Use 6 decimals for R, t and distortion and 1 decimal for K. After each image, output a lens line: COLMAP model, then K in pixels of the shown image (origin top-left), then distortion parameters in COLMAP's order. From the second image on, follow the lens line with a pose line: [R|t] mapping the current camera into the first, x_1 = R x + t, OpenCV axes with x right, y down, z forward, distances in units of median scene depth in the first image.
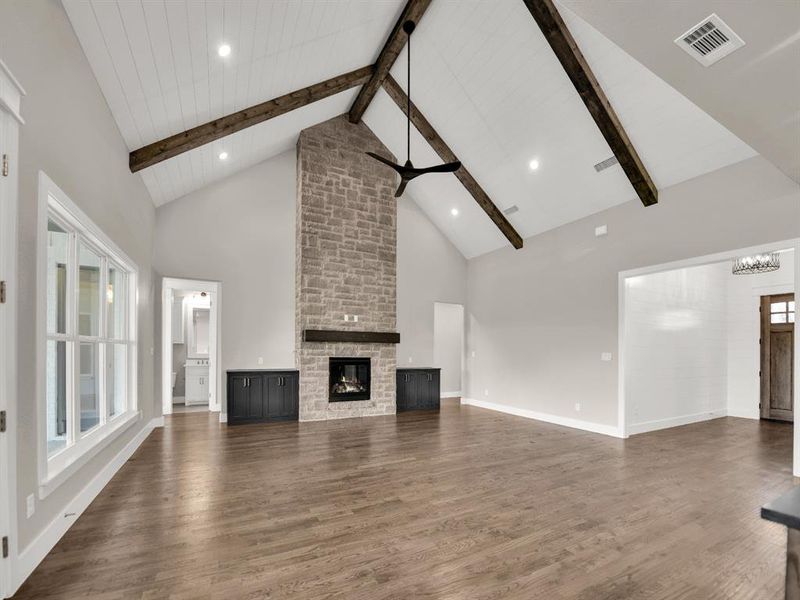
lens RADIAL K [[339.0, 0, 411.5], [0, 339.0, 351.4], [0, 0, 1]] dist [-0.003385, -0.000705]
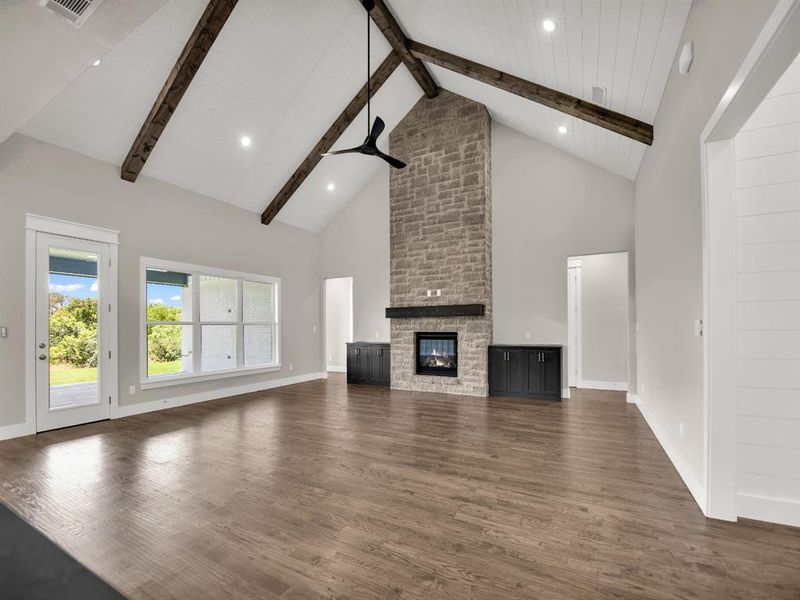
lens RADIAL K [[339.0, 0, 378.1], [0, 339.0, 325.9], [0, 0, 1]] dist [-0.003385, -0.000705]
pose [[0.560895, -0.018791, -0.827674, 0.564315], [0.018140, 0.999781, -0.010406, 0.007245], [0.827688, -0.009178, 0.561113, 0.305436]]
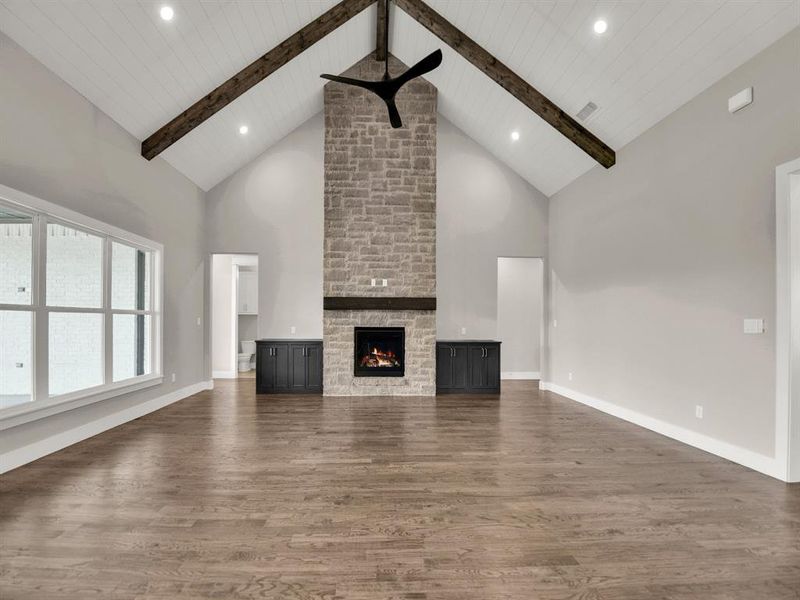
lens RADIAL K [[352.3, 0, 377.0], [0, 352.3, 321.6], [0, 0, 1]] dist [-0.007478, -0.001312]
pose [[0.898496, -0.005040, -0.438953, 0.219945], [0.004912, 0.999987, -0.001429, 0.004650], [0.438955, -0.000872, 0.898509, 0.180001]]
